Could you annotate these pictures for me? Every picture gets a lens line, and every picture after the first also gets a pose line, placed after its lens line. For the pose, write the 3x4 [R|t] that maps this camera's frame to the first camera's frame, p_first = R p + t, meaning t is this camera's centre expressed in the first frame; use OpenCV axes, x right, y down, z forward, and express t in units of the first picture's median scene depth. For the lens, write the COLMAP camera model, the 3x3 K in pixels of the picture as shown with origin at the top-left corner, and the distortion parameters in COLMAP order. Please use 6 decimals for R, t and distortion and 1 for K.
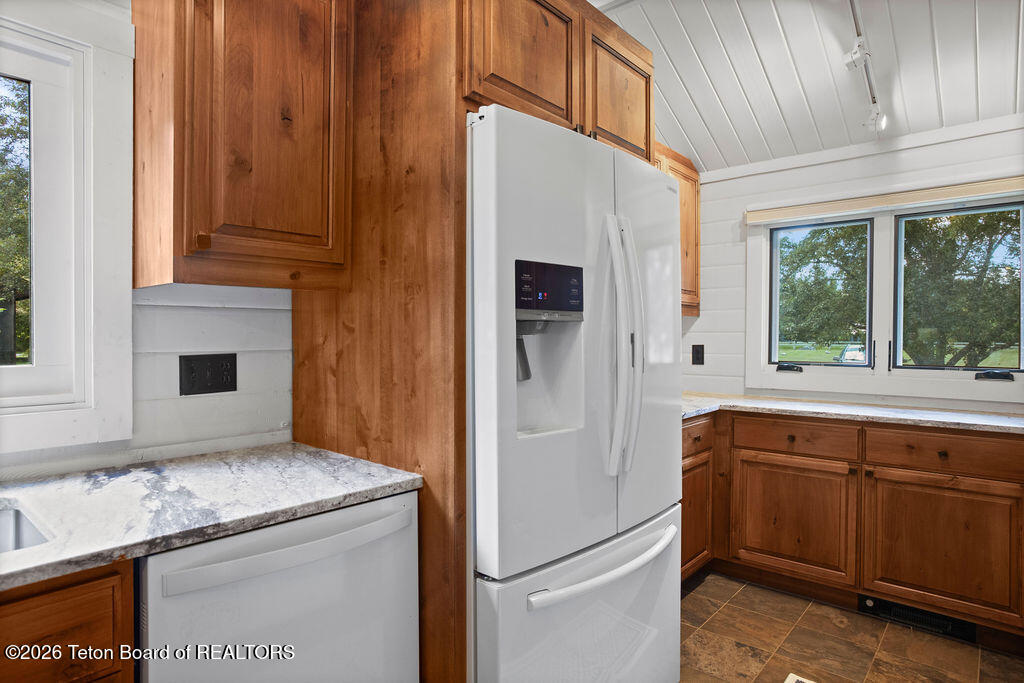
lens RADIAL K [[579.3, 0, 514.6], [0, 579.3, 337.7], [0, 0, 1]] dist [-0.044132, 0.024206]
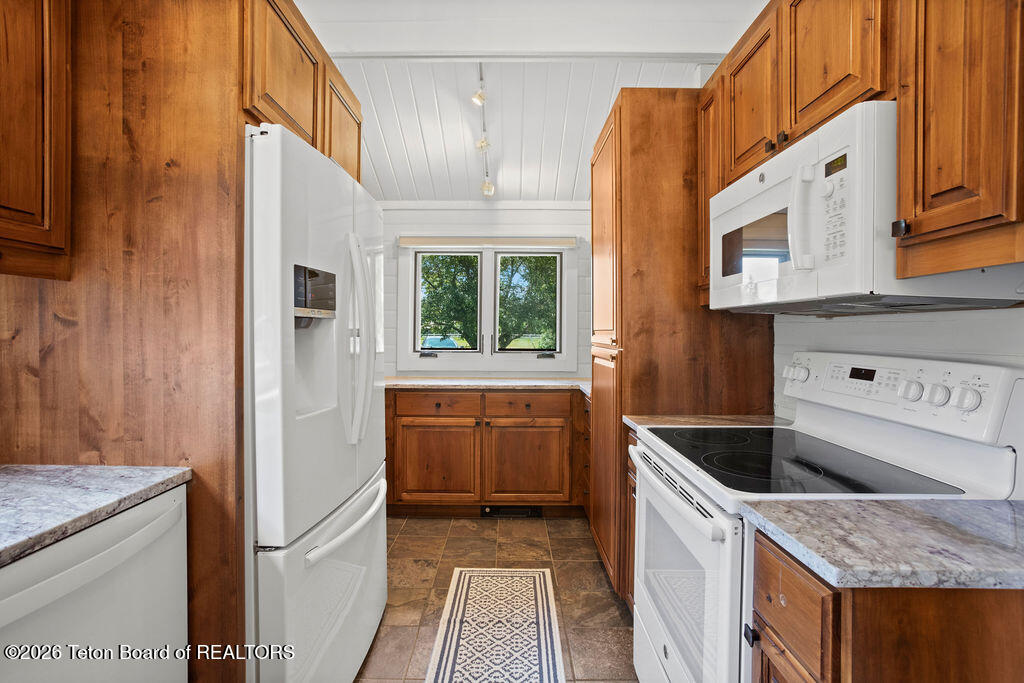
lens RADIAL K [[485.1, 0, 511.8], [0, 485.1, 331.6], [0, 0, 1]] dist [-0.019593, 0.008388]
pose [[0.755574, 0.003881, 0.655052, -0.262202], [-0.003321, 0.999992, -0.002094, -0.001316], [-0.655055, -0.000593, 0.755581, -0.007818]]
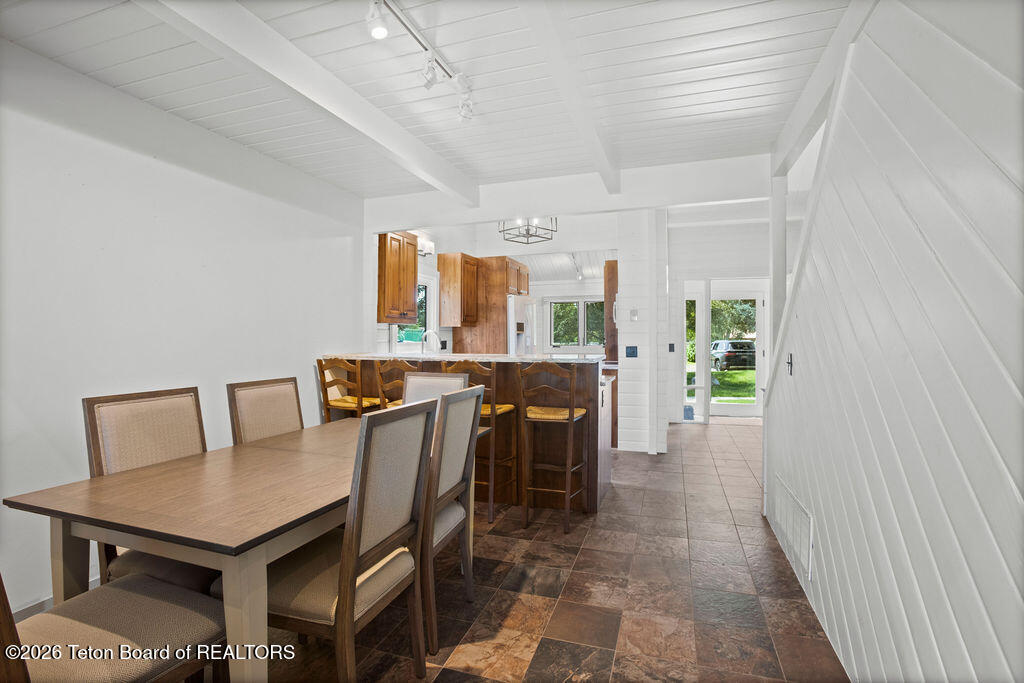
lens RADIAL K [[509.3, 0, 514.5], [0, 509.3, 342.1], [0, 0, 1]] dist [-0.022127, 0.006090]
pose [[0.923438, -0.008867, 0.383644, -1.632858], [0.009377, 0.999956, 0.000542, 0.043386], [-0.383632, 0.003097, 0.923481, -3.019706]]
